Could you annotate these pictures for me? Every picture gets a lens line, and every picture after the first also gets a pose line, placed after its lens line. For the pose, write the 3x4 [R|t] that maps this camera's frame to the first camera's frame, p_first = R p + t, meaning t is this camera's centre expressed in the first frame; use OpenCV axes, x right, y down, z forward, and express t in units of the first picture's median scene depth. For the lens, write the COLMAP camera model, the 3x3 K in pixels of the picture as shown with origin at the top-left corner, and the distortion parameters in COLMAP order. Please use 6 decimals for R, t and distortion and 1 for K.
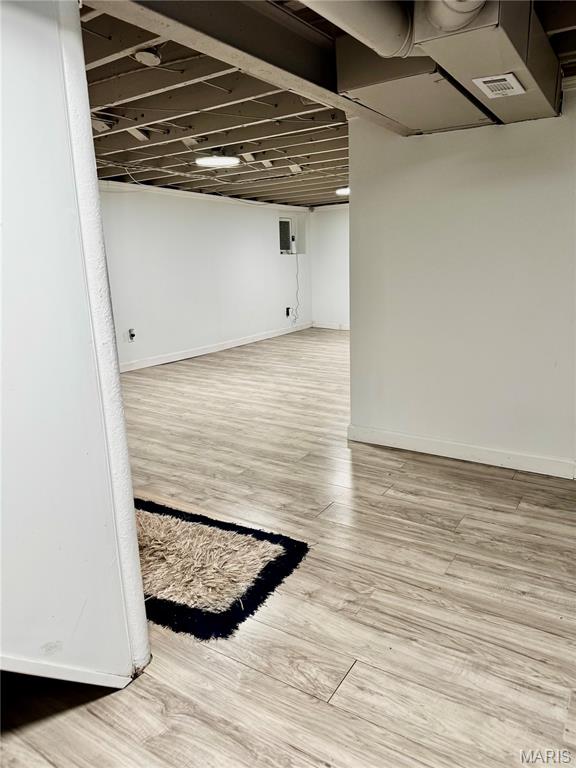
lens RADIAL K [[543.6, 0, 288.0], [0, 543.6, 384.0], [0, 0, 1]] dist [0.116814, -0.154009]
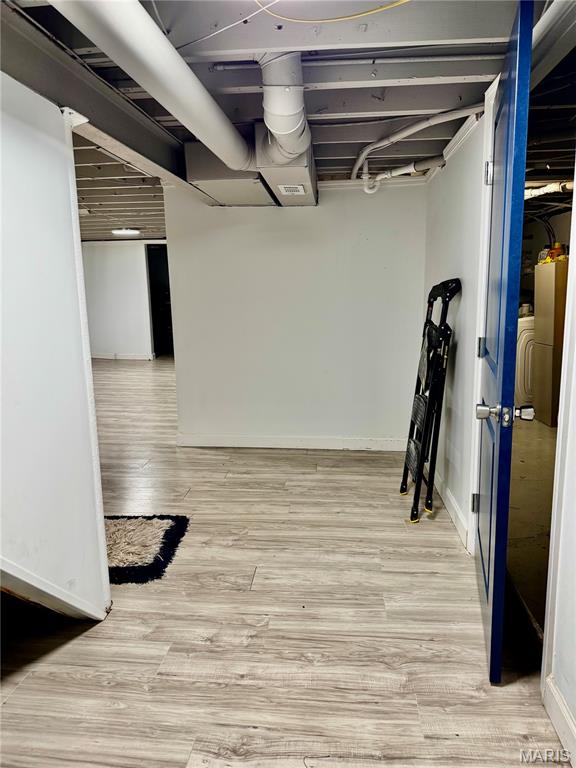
lens RADIAL K [[543.6, 0, 288.0], [0, 543.6, 384.0], [0, 0, 1]] dist [0.116814, -0.154009]
pose [[0.891261, -0.065109, 0.448793, -0.350230], [0.090185, 0.995320, -0.034701, 0.053547], [-0.444433, 0.071402, 0.892962, -0.321833]]
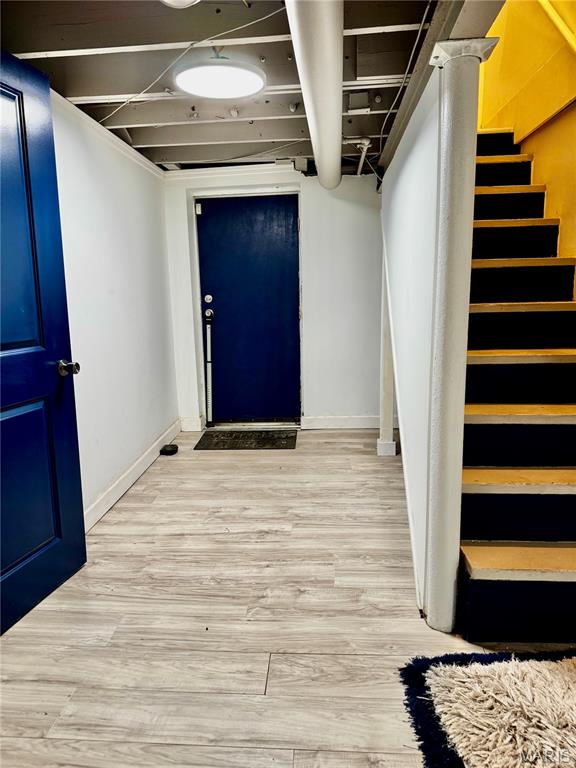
lens RADIAL K [[543.6, 0, 288.0], [0, 543.6, 384.0], [0, 0, 1]] dist [0.116814, -0.154009]
pose [[-0.876472, 0.130025, -0.463562, 0.373860], [-0.059723, 0.926041, 0.372667, -0.291314], [0.477734, 0.354318, -0.803884, 1.290499]]
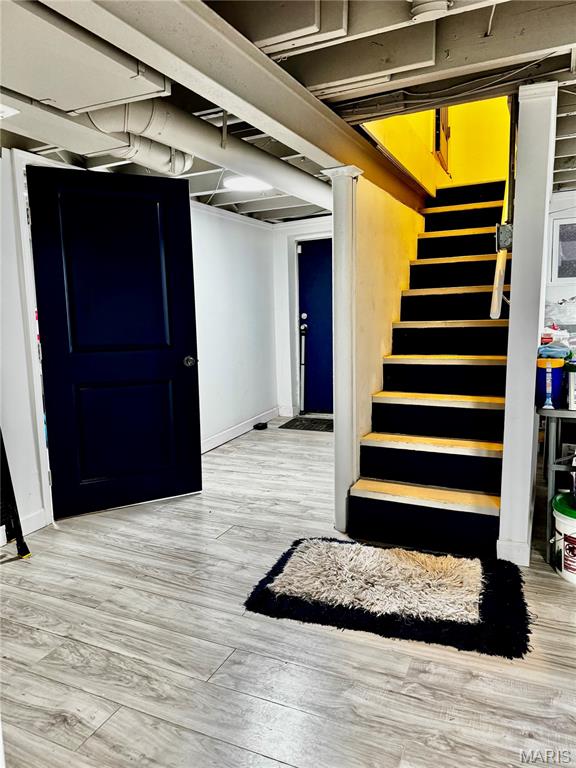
lens RADIAL K [[534.6, 0, 288.0], [0, 534.6, 384.0], [0, 0, 1]] dist [0.067774, -0.003021]
pose [[-0.990300, 0.073763, -0.117745, 0.050814], [0.027486, 0.934696, 0.354383, -0.430794], [0.136197, 0.347709, -0.927658, 1.942064]]
